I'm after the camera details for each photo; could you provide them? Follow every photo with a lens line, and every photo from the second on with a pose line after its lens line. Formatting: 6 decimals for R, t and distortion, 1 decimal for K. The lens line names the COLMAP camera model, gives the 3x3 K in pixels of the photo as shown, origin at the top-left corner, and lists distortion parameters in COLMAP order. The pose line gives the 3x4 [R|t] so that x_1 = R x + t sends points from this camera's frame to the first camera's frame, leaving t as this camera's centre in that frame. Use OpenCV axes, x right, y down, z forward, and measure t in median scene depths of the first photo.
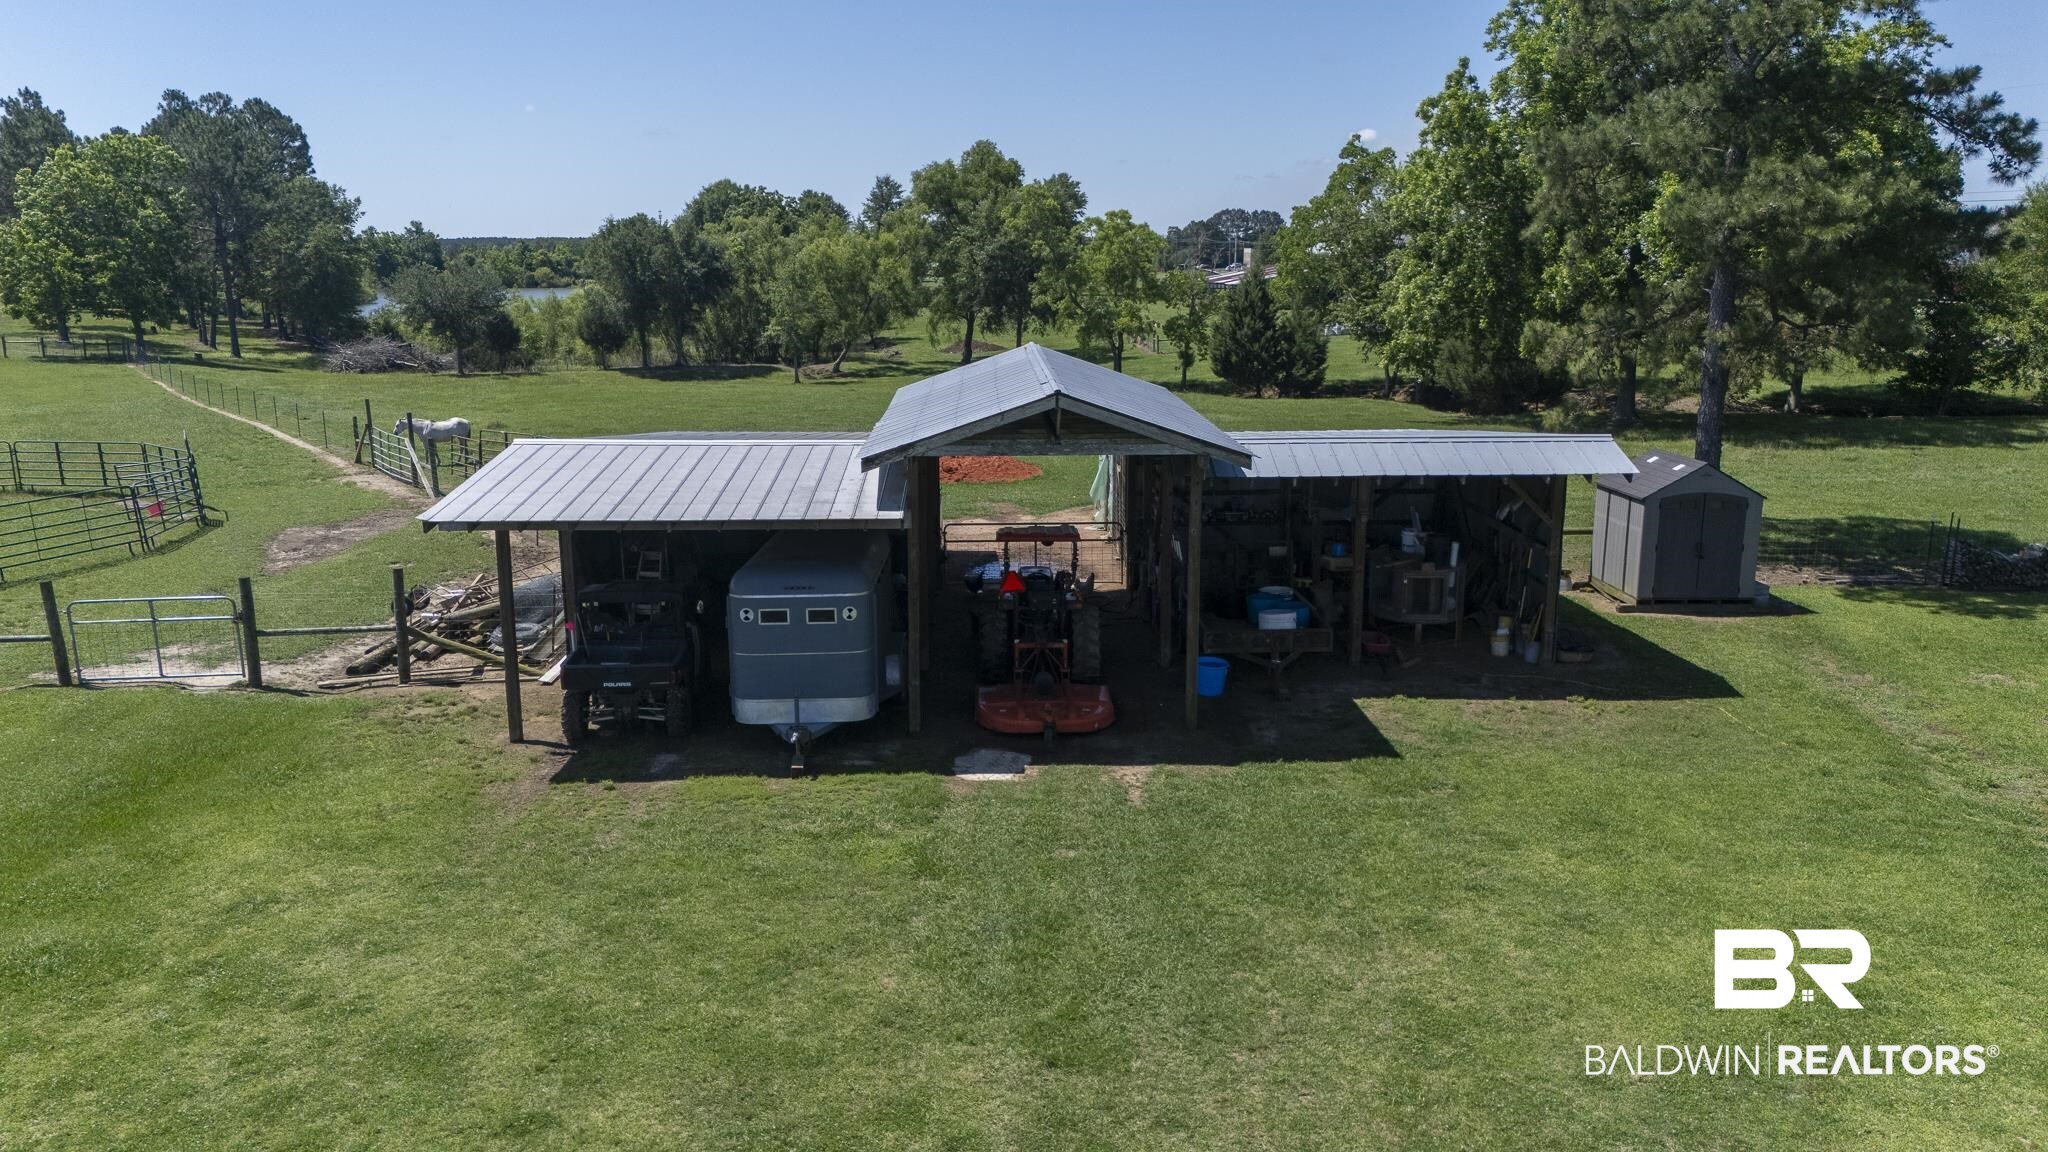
lens RADIAL K [[1493.8, 0, 1027.2], [0, 1493.8, 582.0], [0, 0, 1]] dist [0.068358, -0.049386]
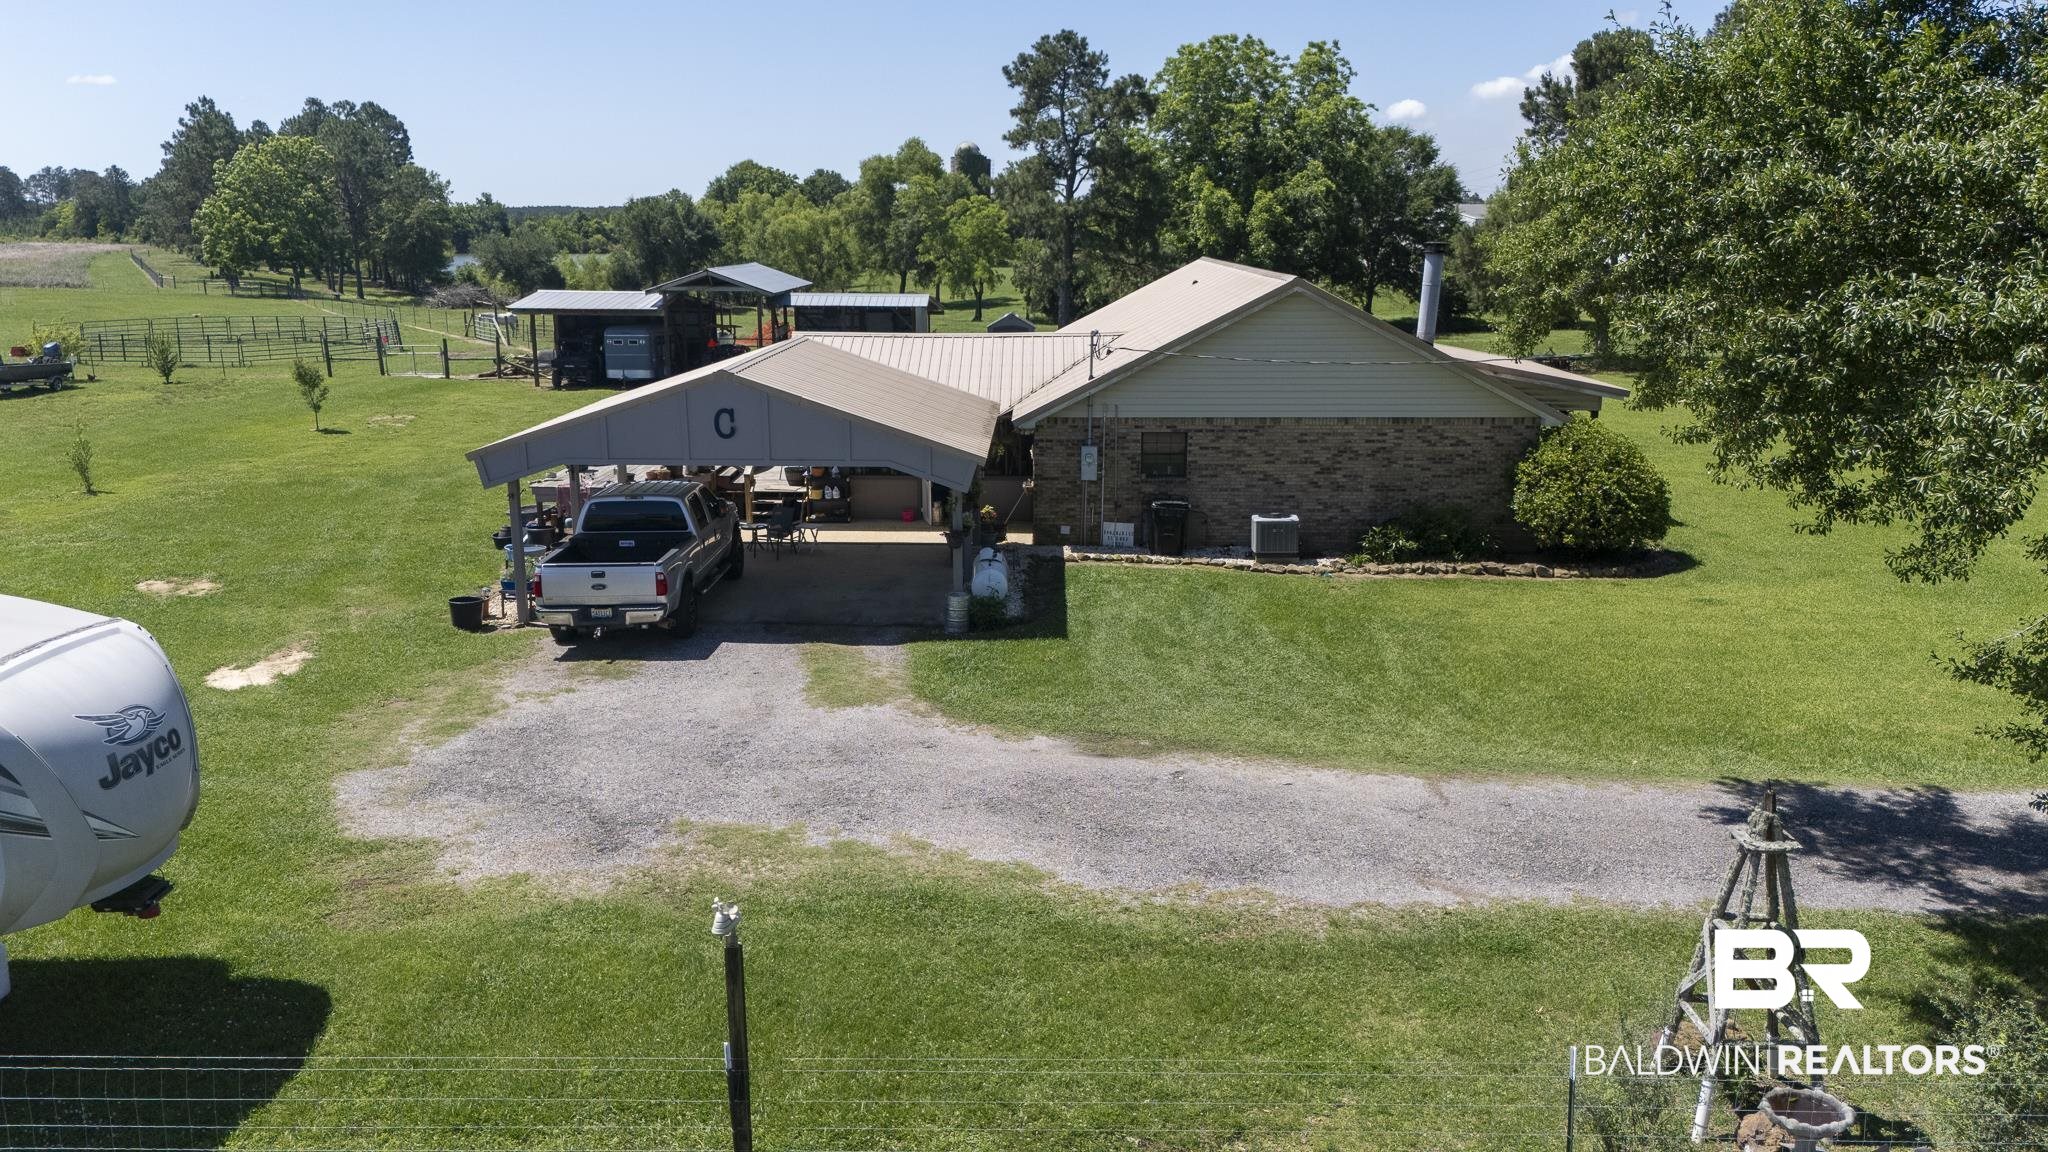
lens RADIAL K [[1493.8, 0, 1007.3], [0, 1493.8, 569.2], [0, 0, 1]] dist [0.068358, -0.049386]
pose [[0.998757, 0.015269, -0.047449, 0.121324], [-0.014749, 0.999827, 0.011290, 0.068263], [0.047613, -0.010576, 0.998810, -0.318113]]
